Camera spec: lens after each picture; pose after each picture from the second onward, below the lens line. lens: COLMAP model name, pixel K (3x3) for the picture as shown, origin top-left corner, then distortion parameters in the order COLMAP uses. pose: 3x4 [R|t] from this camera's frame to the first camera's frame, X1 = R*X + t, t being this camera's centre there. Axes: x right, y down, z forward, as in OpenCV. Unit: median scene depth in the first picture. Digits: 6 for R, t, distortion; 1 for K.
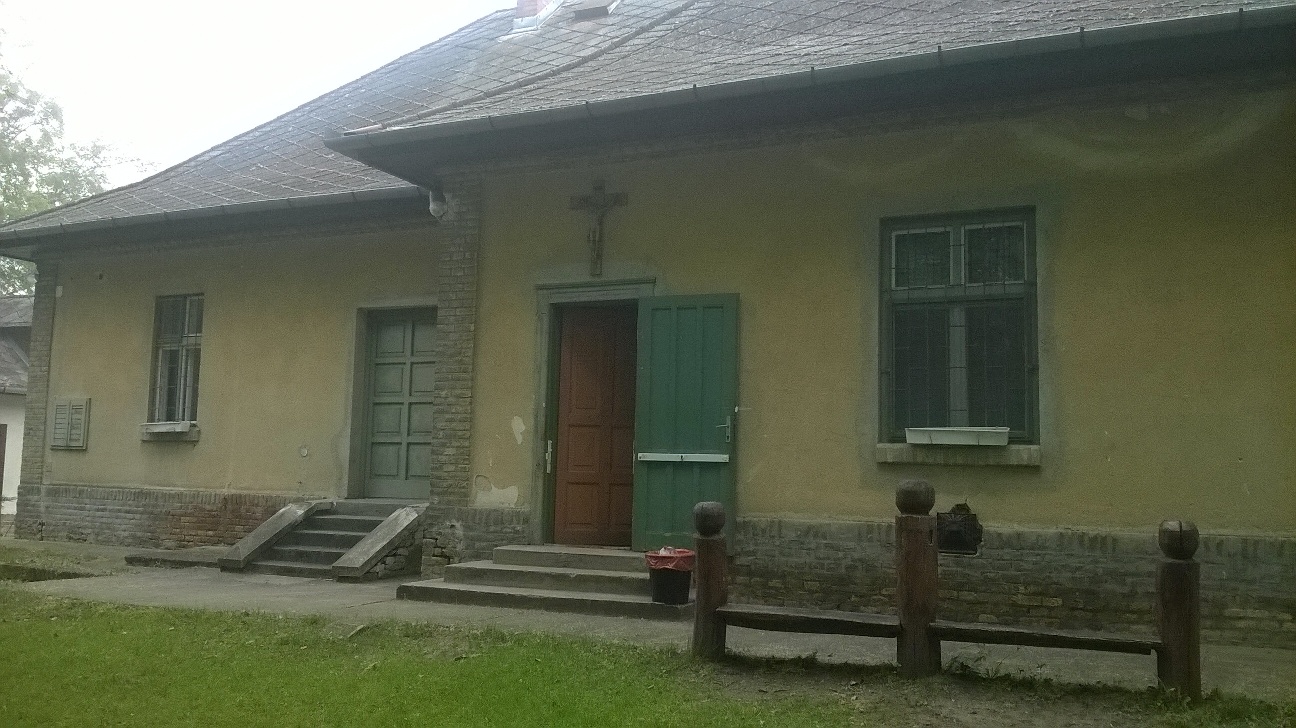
lens RADIAL K [[1099.1, 0, 648.0], [0, 1099.1, 364.0], [0, 0, 1]] dist [0.091861, -0.242058]
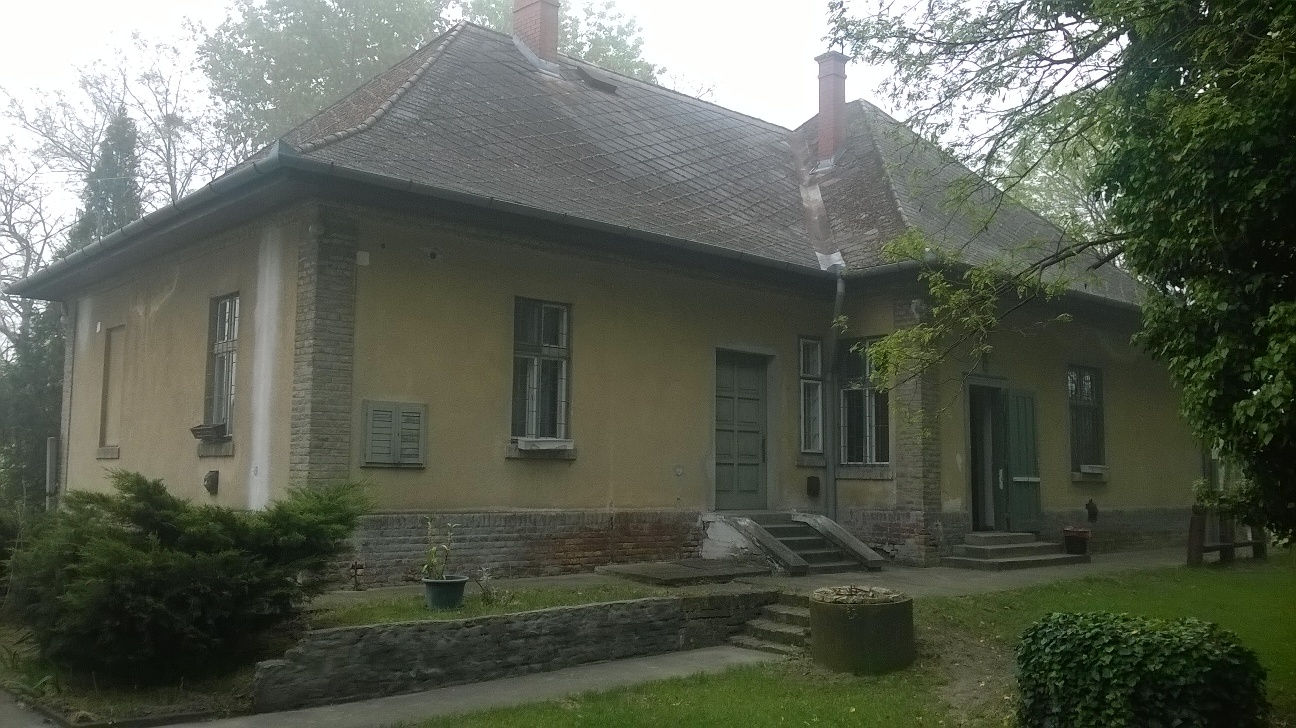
lens RADIAL K [[1099.1, 0, 648.0], [0, 1099.1, 364.0], [0, 0, 1]] dist [0.091861, -0.242058]
pose [[0.384742, 0.079591, 0.919586, -1.377758], [-0.093481, 0.994513, -0.046965, 0.028314], [-0.918278, -0.067894, 0.390071, 0.624337]]
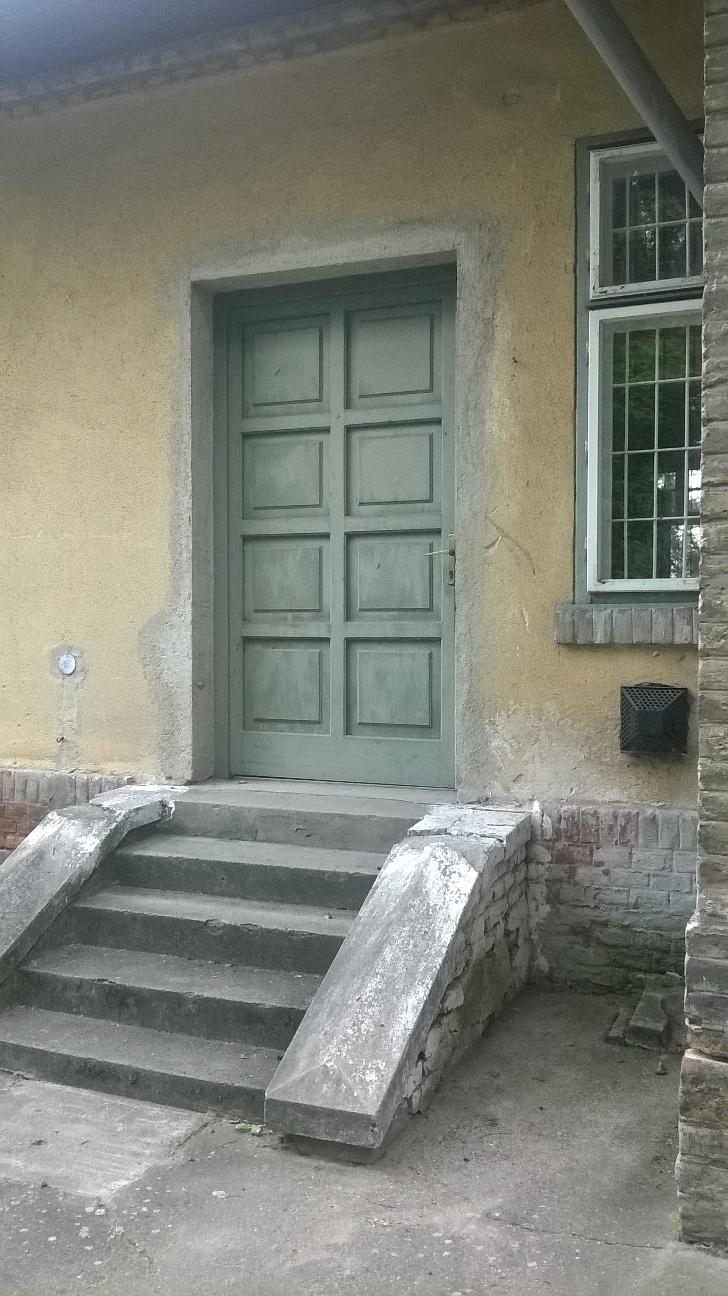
lens RADIAL K [[1099.1, 0, 364.0], [0, 1099.1, 648.0], [0, 0, 1]] dist [0.091861, -0.242058]
pose [[0.998412, -0.021995, 0.051872, -0.231168], [0.015520, 0.992400, 0.122071, 0.028157], [-0.054162, -0.121072, 0.991165, 0.619477]]
